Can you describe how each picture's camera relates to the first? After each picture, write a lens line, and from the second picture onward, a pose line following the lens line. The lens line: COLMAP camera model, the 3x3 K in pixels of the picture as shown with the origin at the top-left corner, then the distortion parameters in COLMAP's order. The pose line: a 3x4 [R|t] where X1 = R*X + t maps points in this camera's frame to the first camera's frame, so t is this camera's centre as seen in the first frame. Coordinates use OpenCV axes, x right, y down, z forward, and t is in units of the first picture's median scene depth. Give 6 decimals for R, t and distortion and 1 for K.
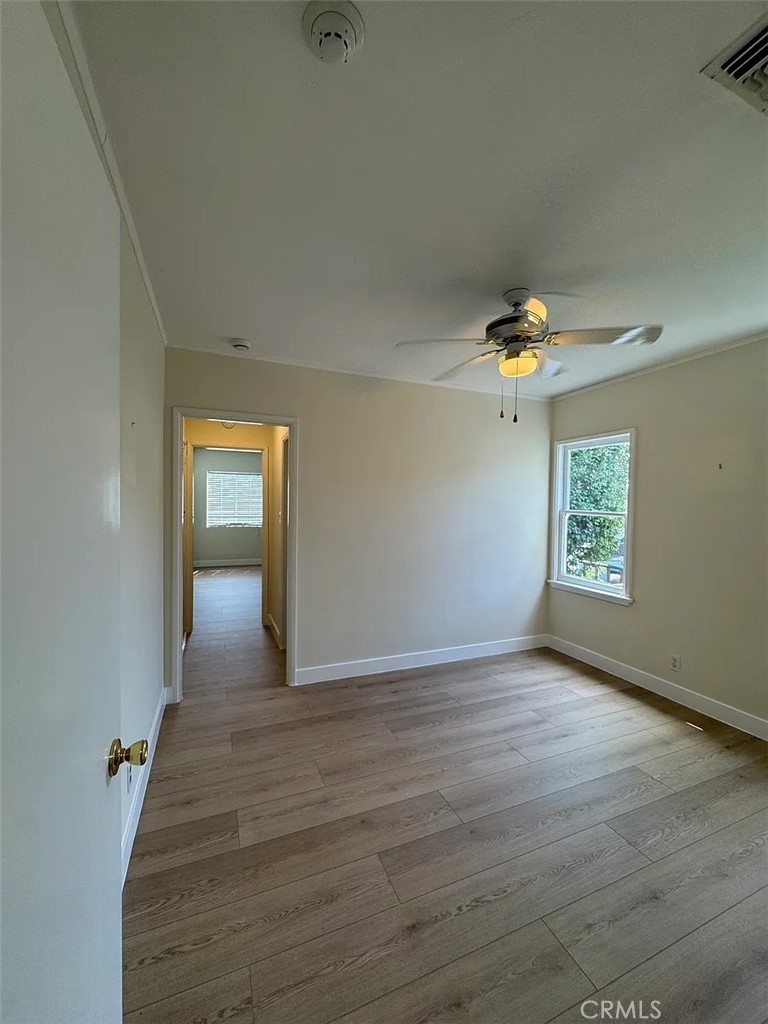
lens RADIAL K [[410.1, 0, 383.6], [0, 410.1, 511.7], [0, 0, 1]] dist [-0.001994, 0.000691]
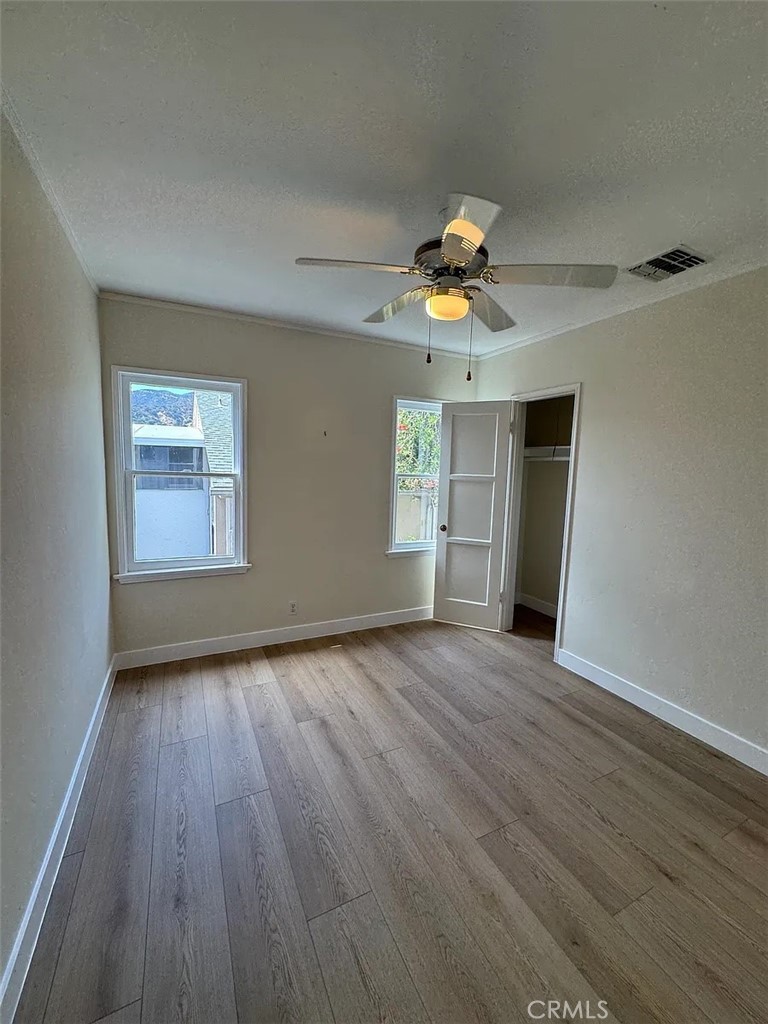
lens RADIAL K [[410.1, 0, 383.6], [0, 410.1, 511.7], [0, 0, 1]] dist [-0.001994, 0.000691]
pose [[-0.067623, -0.123616, 0.990023, -0.388984], [-0.008236, 0.992330, 0.123341, -0.031649], [-0.997677, 0.000187, -0.068123, 0.852174]]
